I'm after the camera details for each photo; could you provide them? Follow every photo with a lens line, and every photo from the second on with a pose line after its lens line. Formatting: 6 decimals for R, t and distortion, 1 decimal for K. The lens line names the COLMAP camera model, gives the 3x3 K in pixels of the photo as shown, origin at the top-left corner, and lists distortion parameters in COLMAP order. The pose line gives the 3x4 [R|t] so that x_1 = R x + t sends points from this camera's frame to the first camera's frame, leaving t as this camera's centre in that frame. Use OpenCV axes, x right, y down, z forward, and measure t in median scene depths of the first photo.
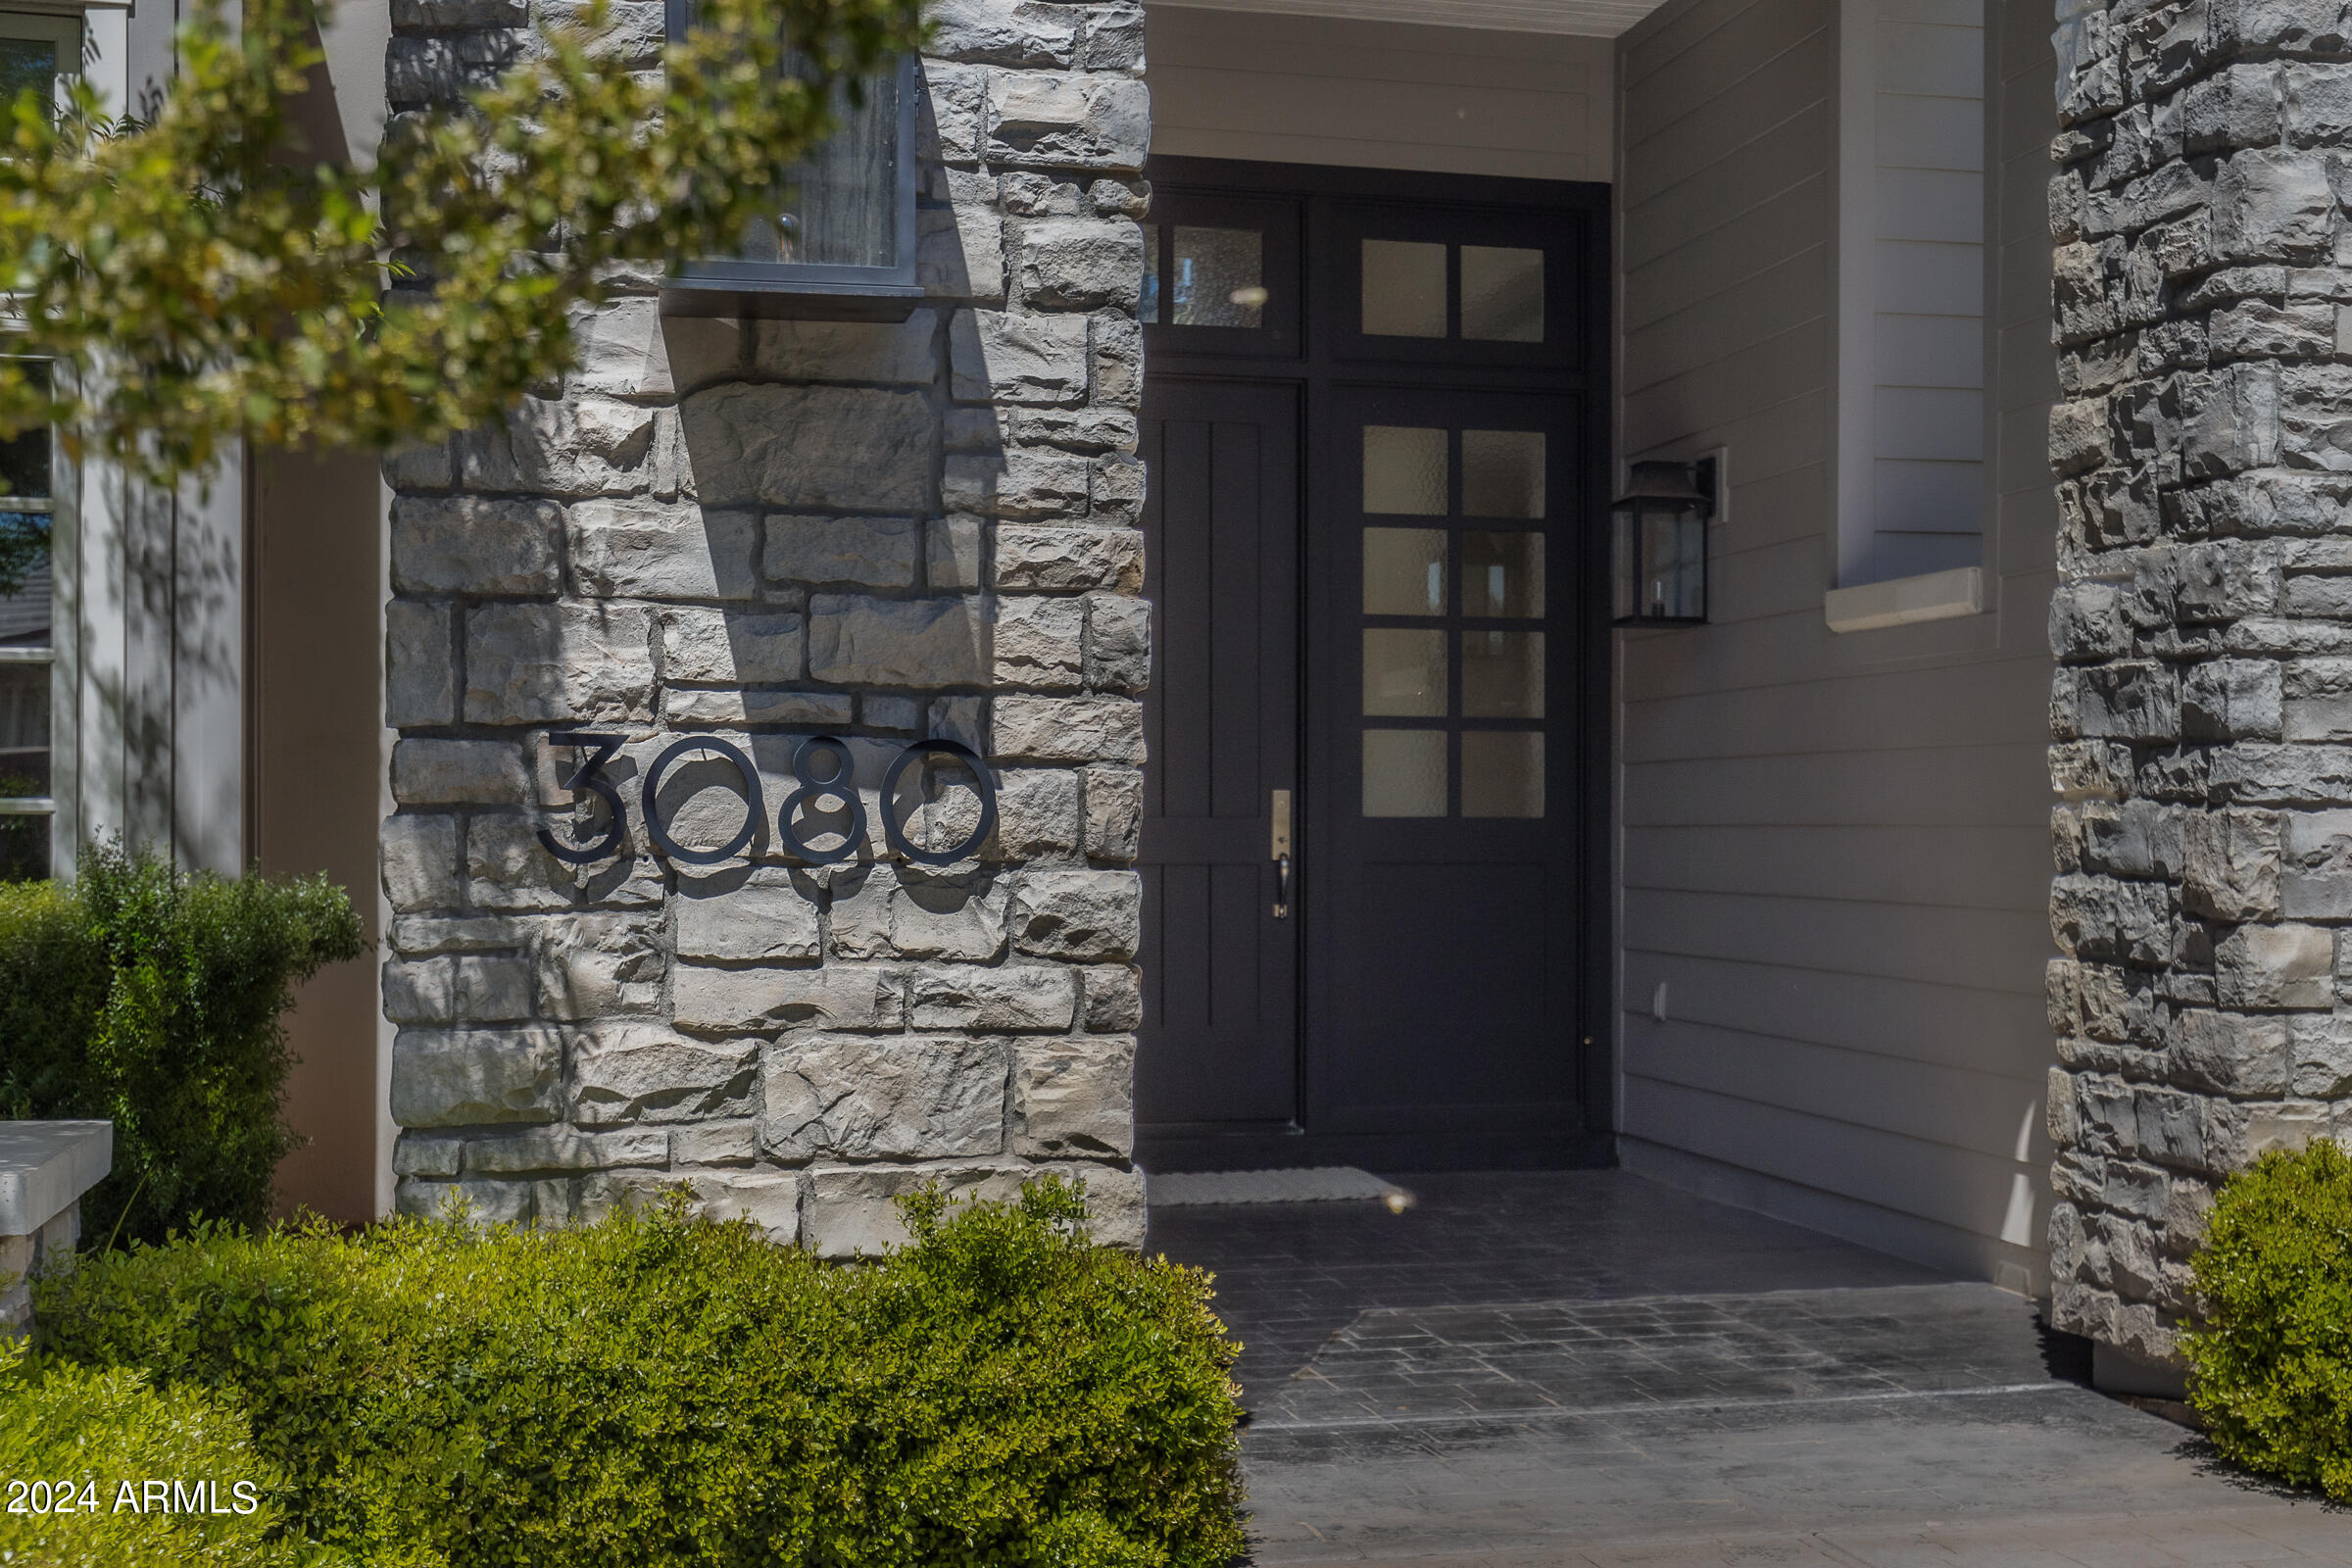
lens RADIAL K [[2338.9, 0, 1175.0], [0, 2338.9, 792.4], [0, 0, 1]] dist [0.010890, 0.000000]
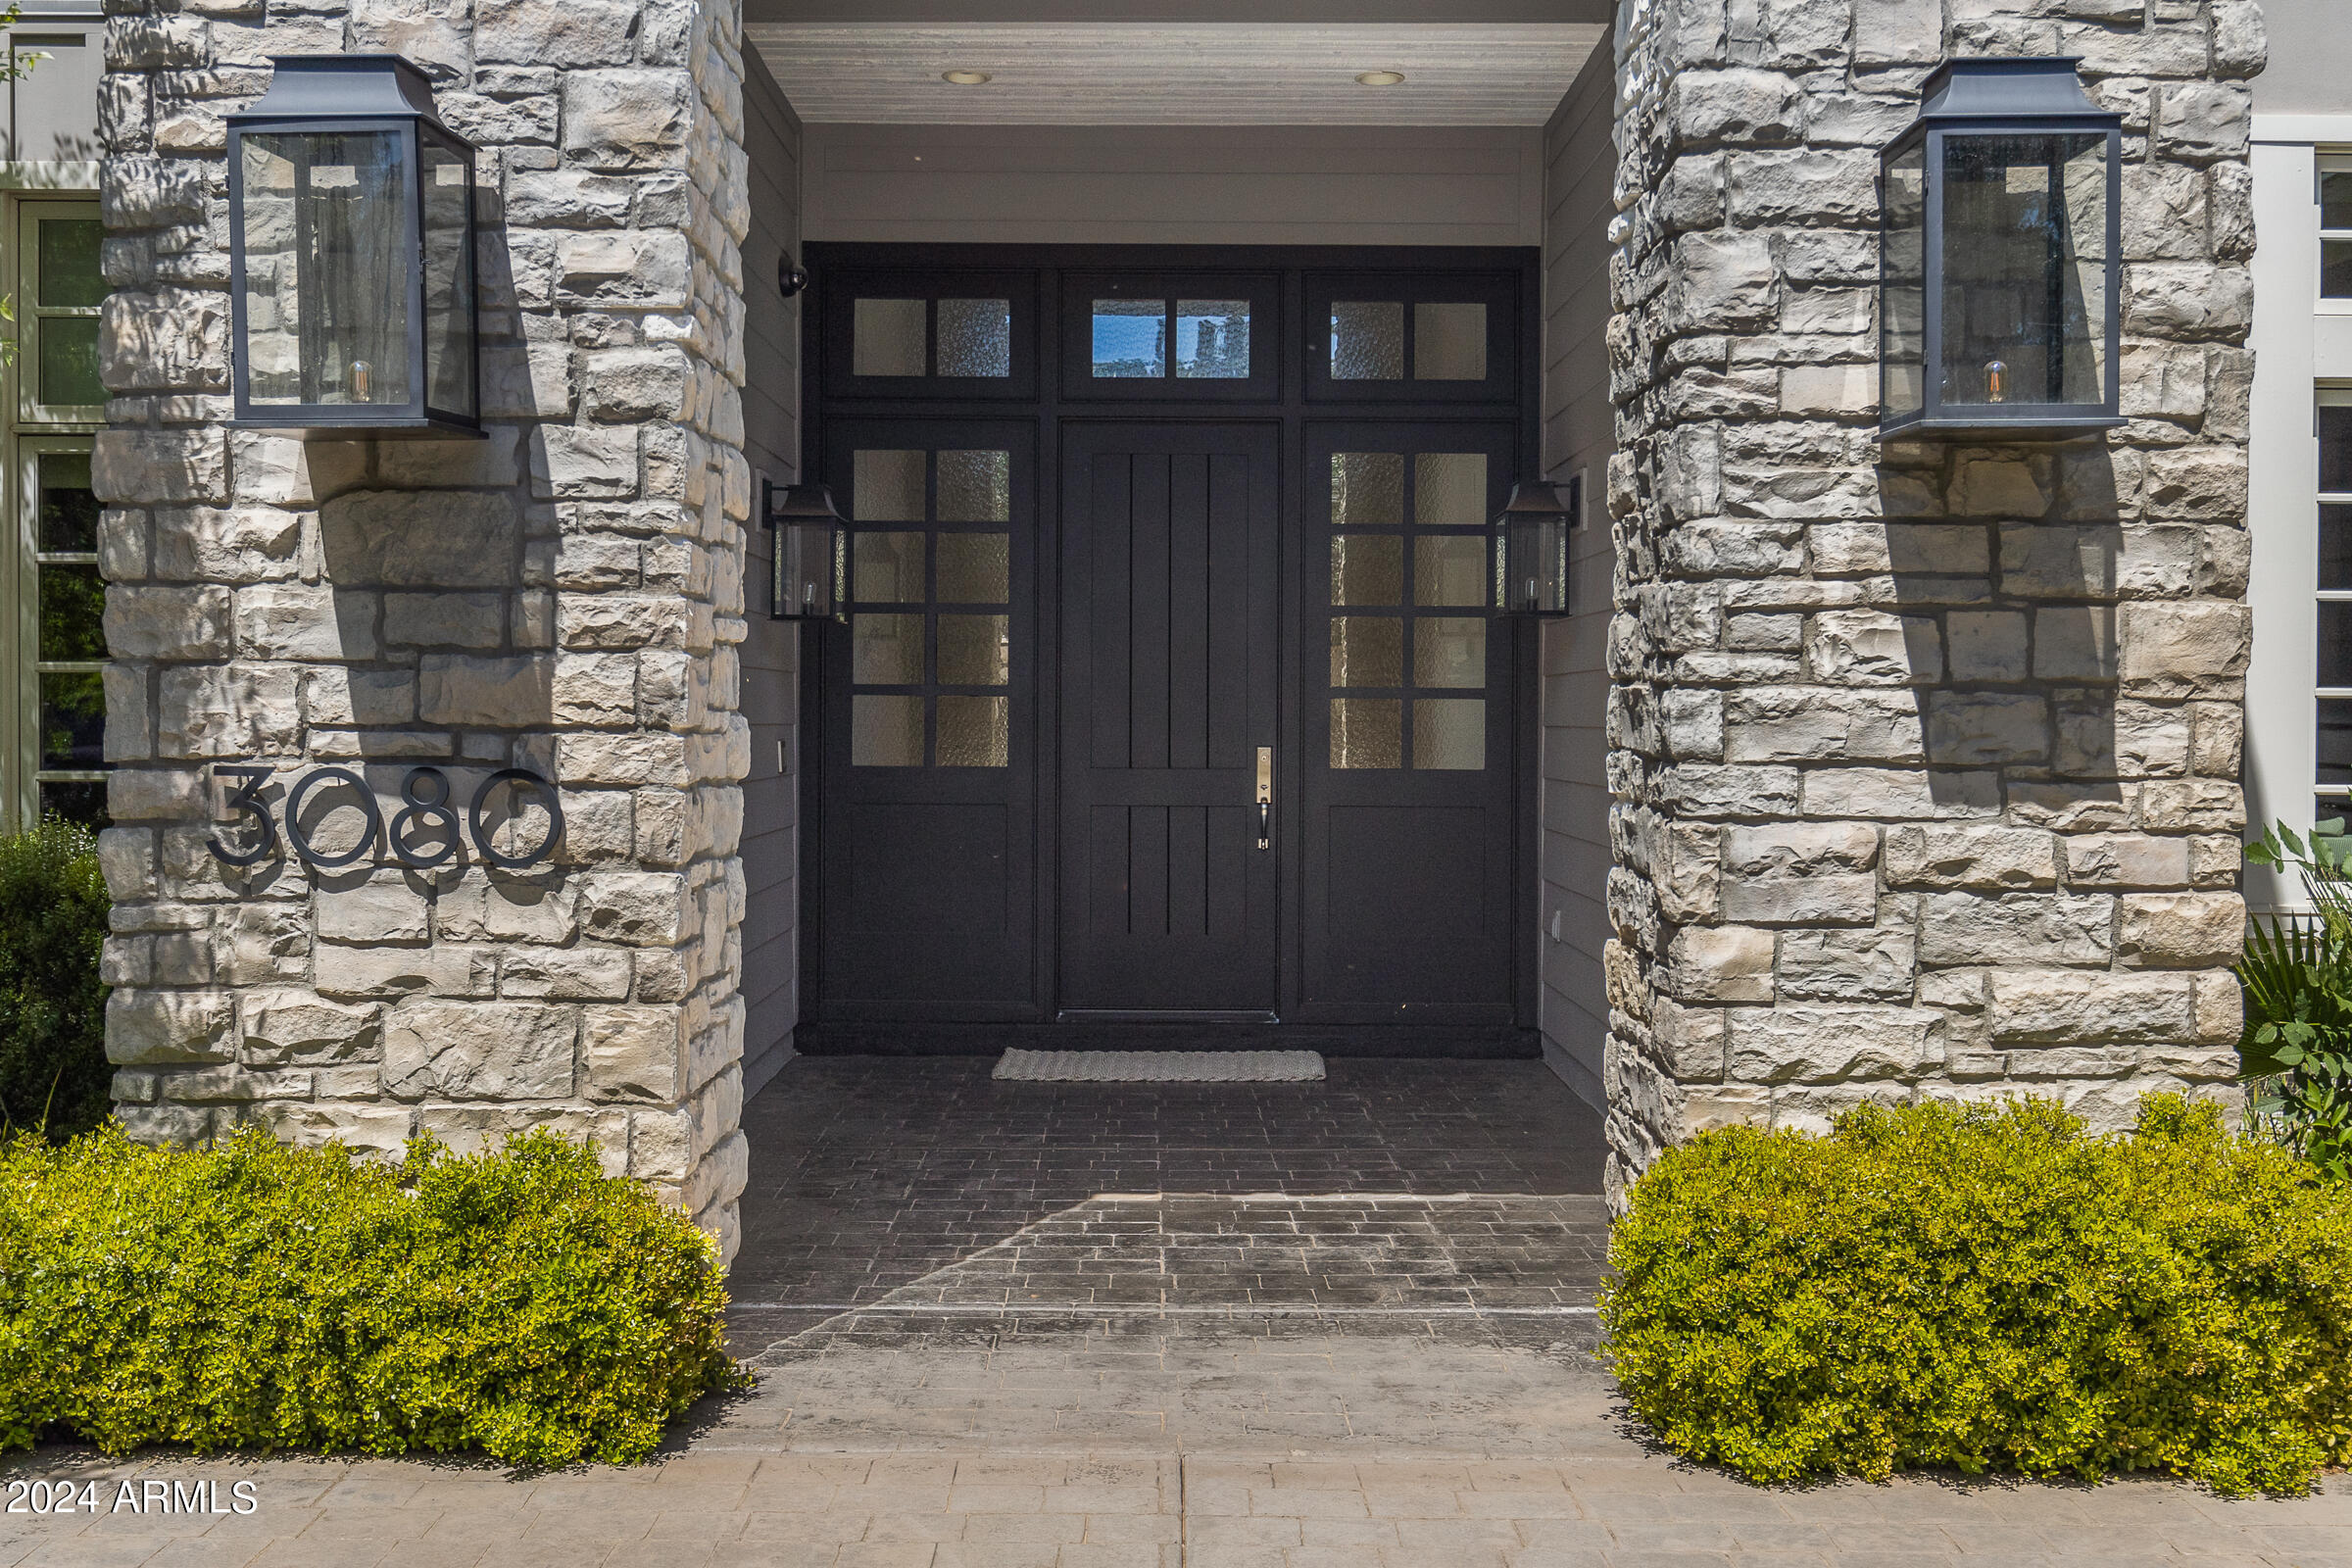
lens RADIAL K [[1775.6, 0, 1177.9], [0, 1775.6, 723.8], [0, 0, 1]] dist [0.004192, 0.001699]
pose [[0.978797, 0.001034, -0.204829, 0.438093], [0.001479, 0.999926, 0.012113, -0.057056], [0.204826, -0.012159, 0.978723, 0.133923]]
